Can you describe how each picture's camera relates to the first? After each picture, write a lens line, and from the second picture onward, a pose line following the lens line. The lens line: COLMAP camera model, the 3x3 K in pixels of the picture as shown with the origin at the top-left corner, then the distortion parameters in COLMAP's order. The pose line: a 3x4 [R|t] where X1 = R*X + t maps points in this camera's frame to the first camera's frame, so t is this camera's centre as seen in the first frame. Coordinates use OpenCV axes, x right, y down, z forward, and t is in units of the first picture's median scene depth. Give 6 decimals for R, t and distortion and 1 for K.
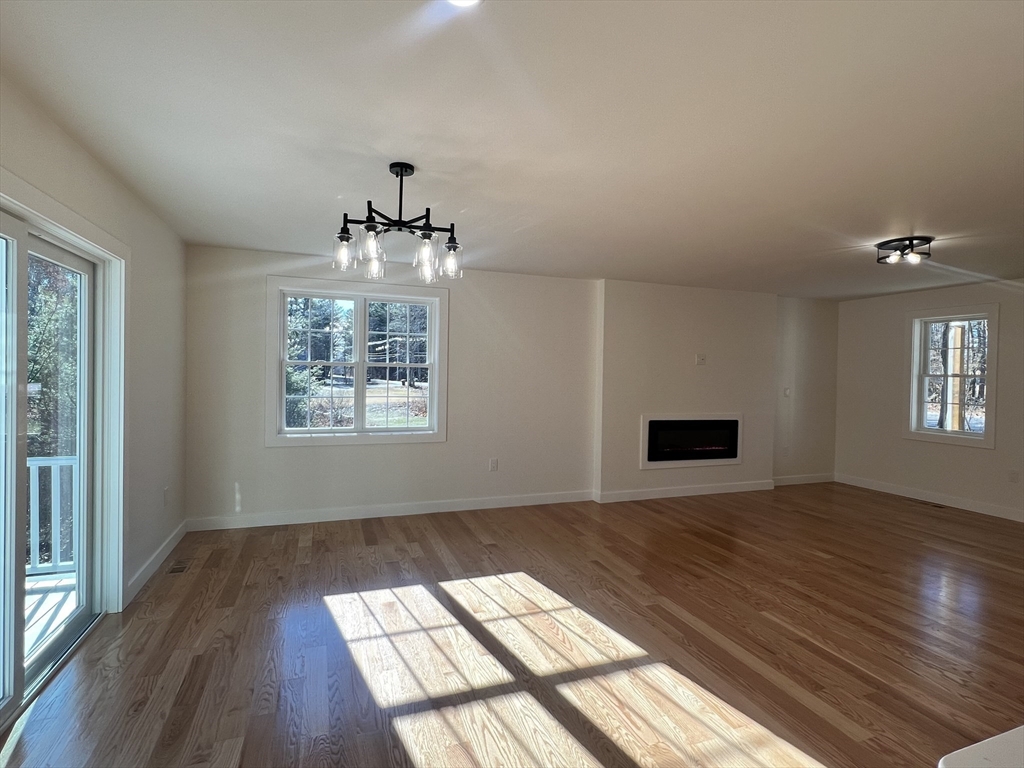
lens RADIAL K [[519.7, 0, 509.9], [0, 519.7, 381.9], [0, 0, 1]] dist [-0.019304, 0.001482]
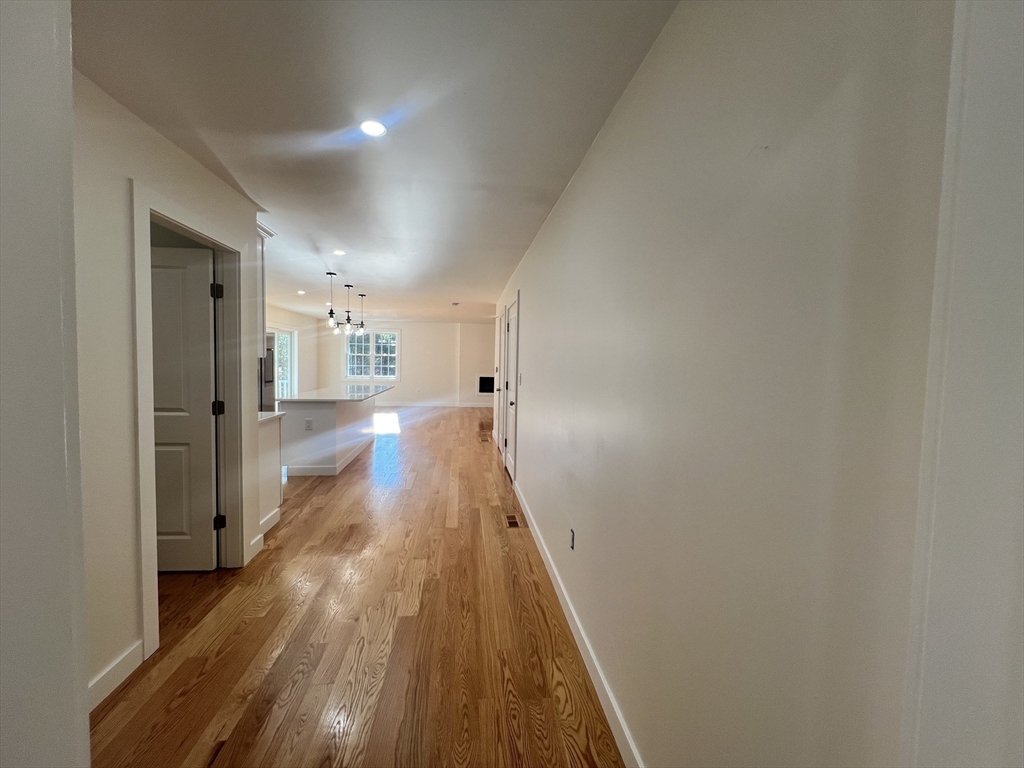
lens RADIAL K [[412.7, 0, 505.4], [0, 412.7, 383.3], [0, 0, 1]] dist [-0.001636, -0.000398]
pose [[0.969563, 0.008693, -0.244686, 1.491313], [-0.002034, 0.999621, 0.027454, 0.080611], [0.244832, -0.026121, 0.969214, -1.605133]]
